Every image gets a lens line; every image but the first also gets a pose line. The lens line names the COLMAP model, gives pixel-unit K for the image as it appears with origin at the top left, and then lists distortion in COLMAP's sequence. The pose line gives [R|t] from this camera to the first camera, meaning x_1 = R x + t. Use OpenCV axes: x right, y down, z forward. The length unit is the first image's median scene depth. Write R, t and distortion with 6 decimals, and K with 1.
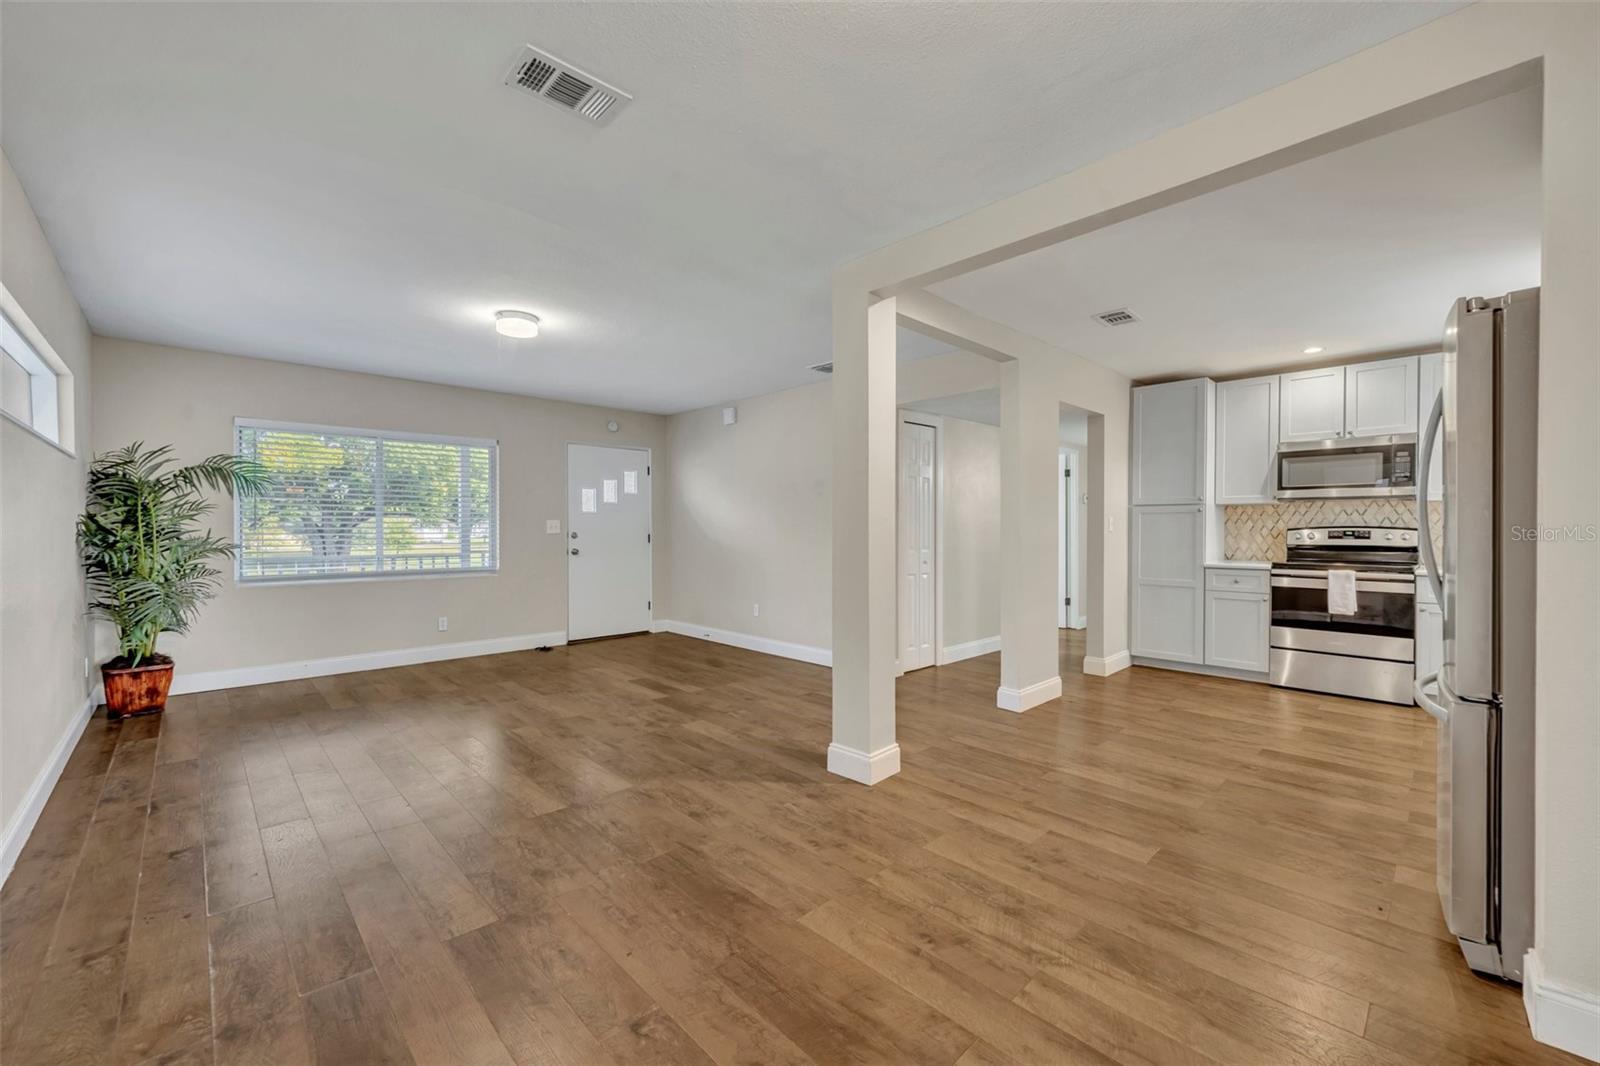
lens RADIAL K [[639.2, 0, 795.0], [0, 639.2, 534.4], [0, 0, 1]] dist [-0.001781, 0.000404]
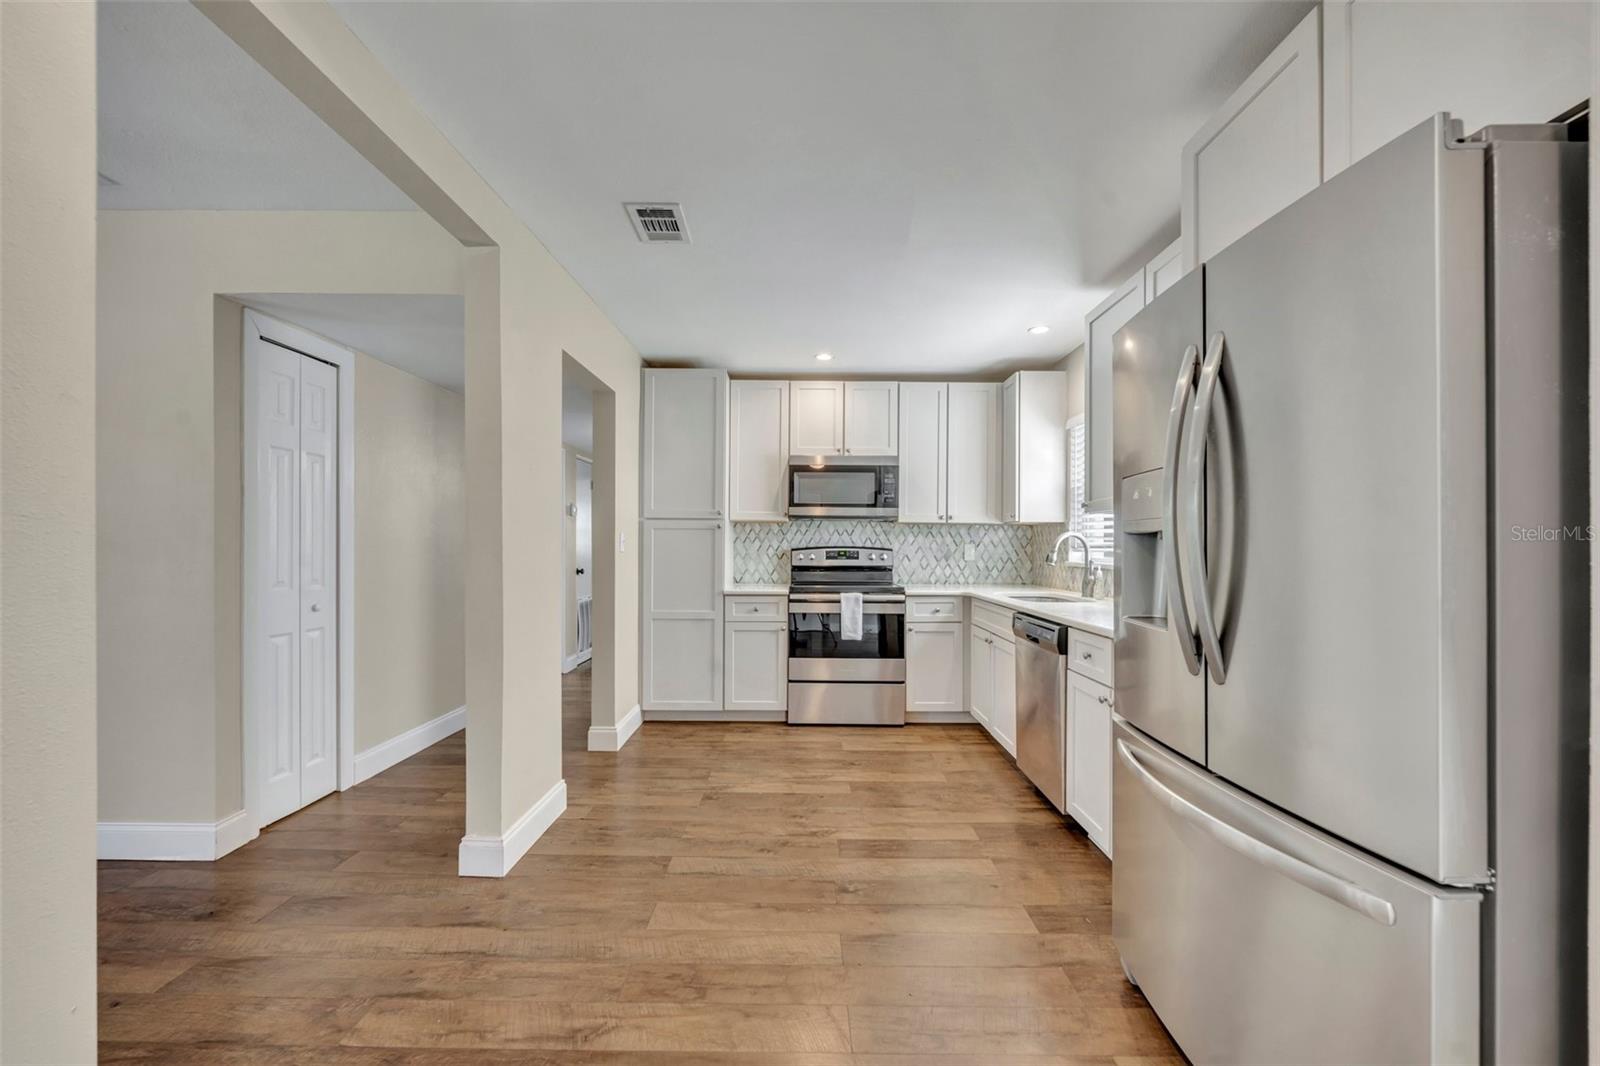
lens RADIAL K [[639.2, 0, 800.6], [0, 639.2, 547.0], [0, 0, 1]] dist [-0.001781, 0.000404]
pose [[0.694150, 0.003565, 0.719821, 0.128831], [0.002328, 0.999971, -0.007198, -0.005646], [-0.719826, 0.006672, 0.694122, 0.417966]]
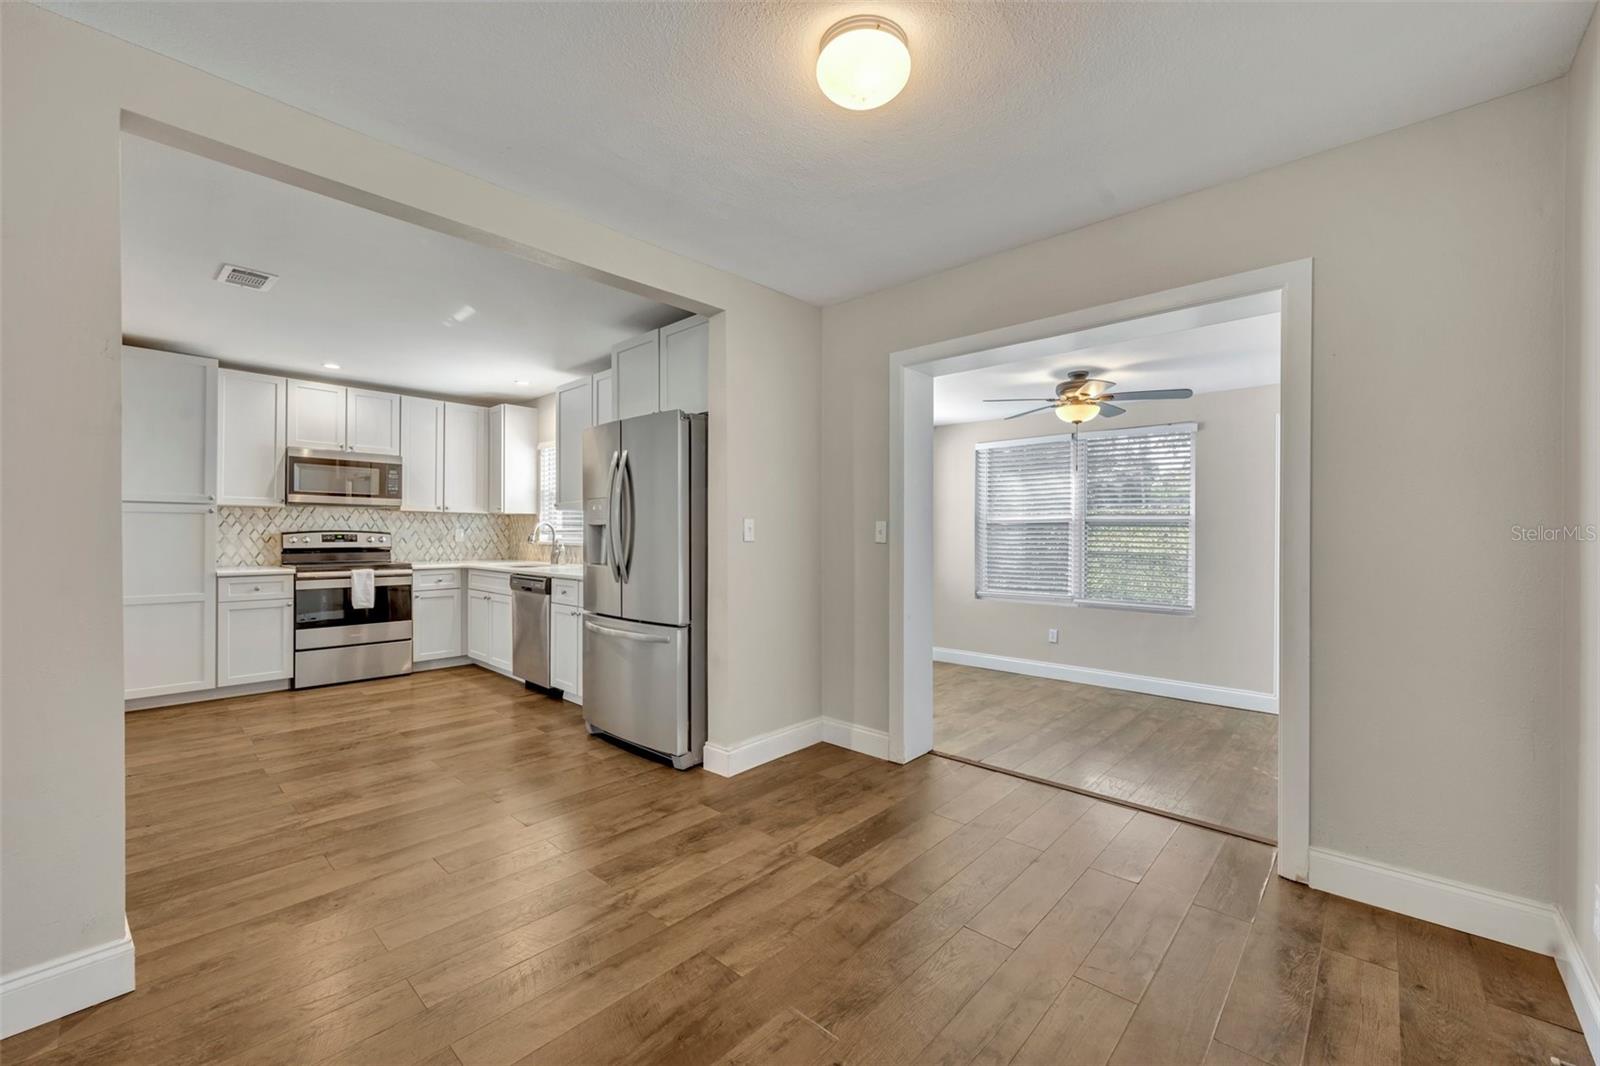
lens RADIAL K [[639.2, 0, 795.9], [0, 639.2, 534.0], [0, 0, 1]] dist [-0.001781, 0.000404]
pose [[-0.060019, -0.000148, 0.998197, -0.337017], [0.005828, 0.999983, 0.000499, -0.002992], [-0.998180, 0.005848, -0.060017, 0.318533]]
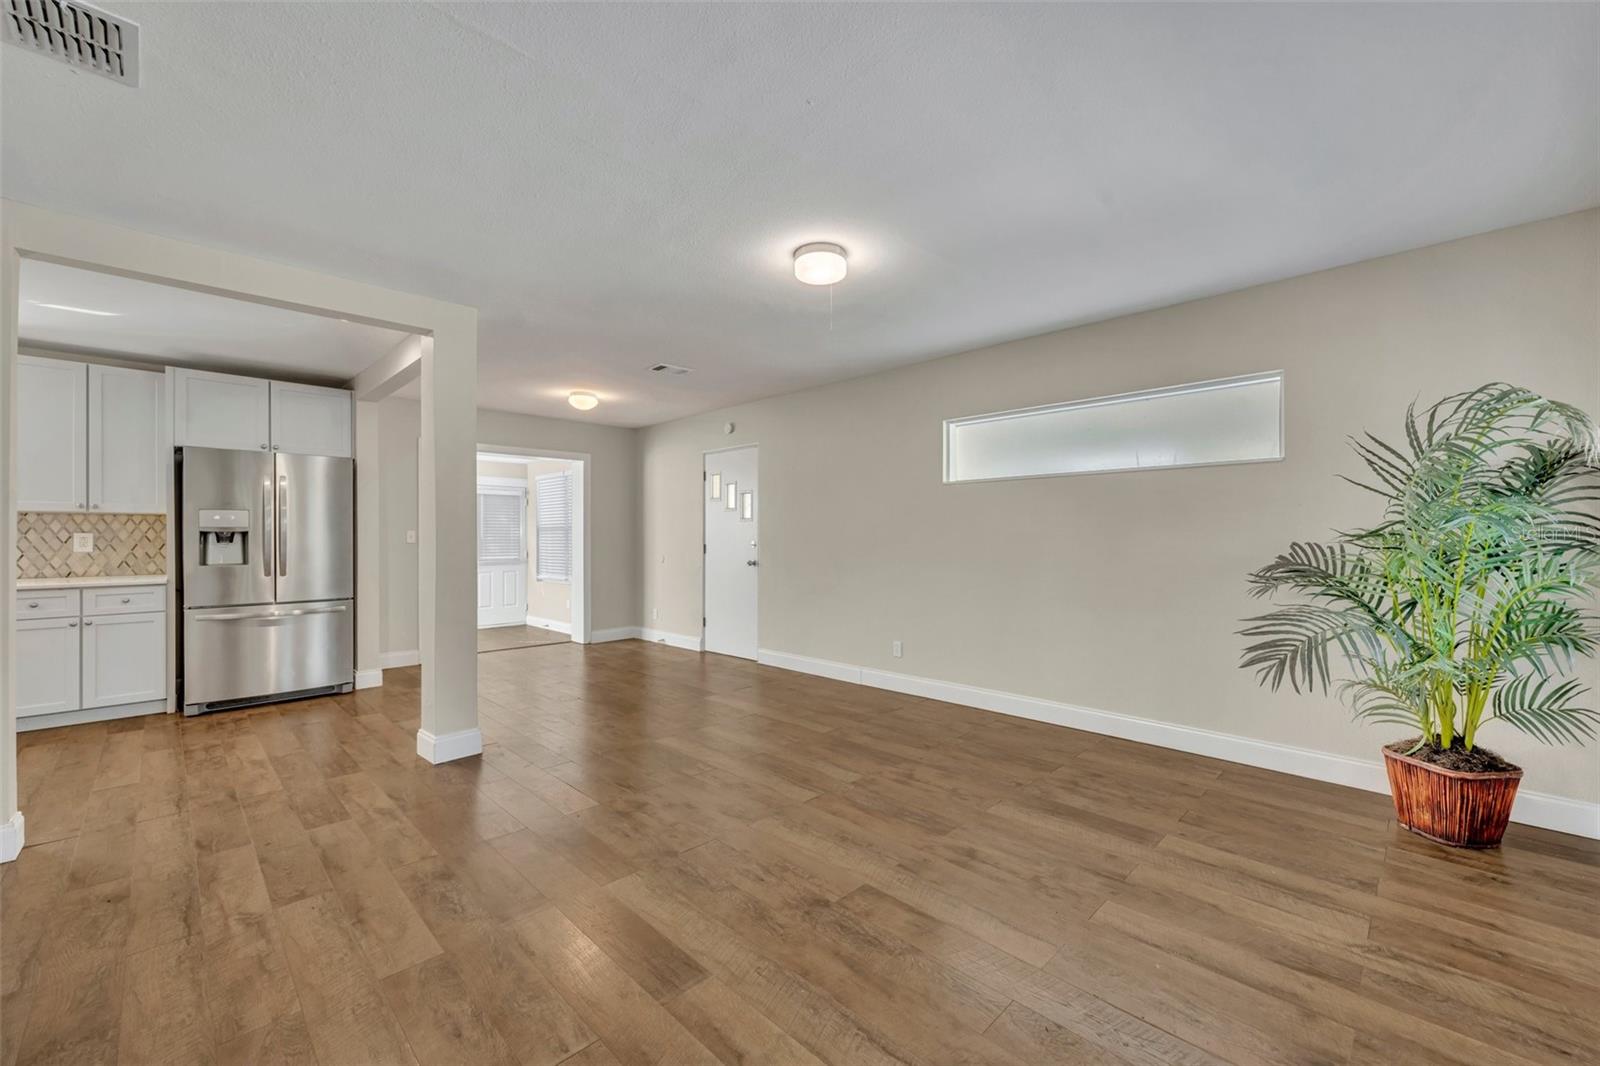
lens RADIAL K [[639.2, 0, 797.9], [0, 639.2, 535.7], [0, 0, 1]] dist [-0.001781, 0.000404]
pose [[-0.999640, 0.002334, -0.026727, -0.358247], [0.002141, 0.999971, 0.007253, -0.015474], [0.026743, 0.007193, -0.999616, 1.604453]]
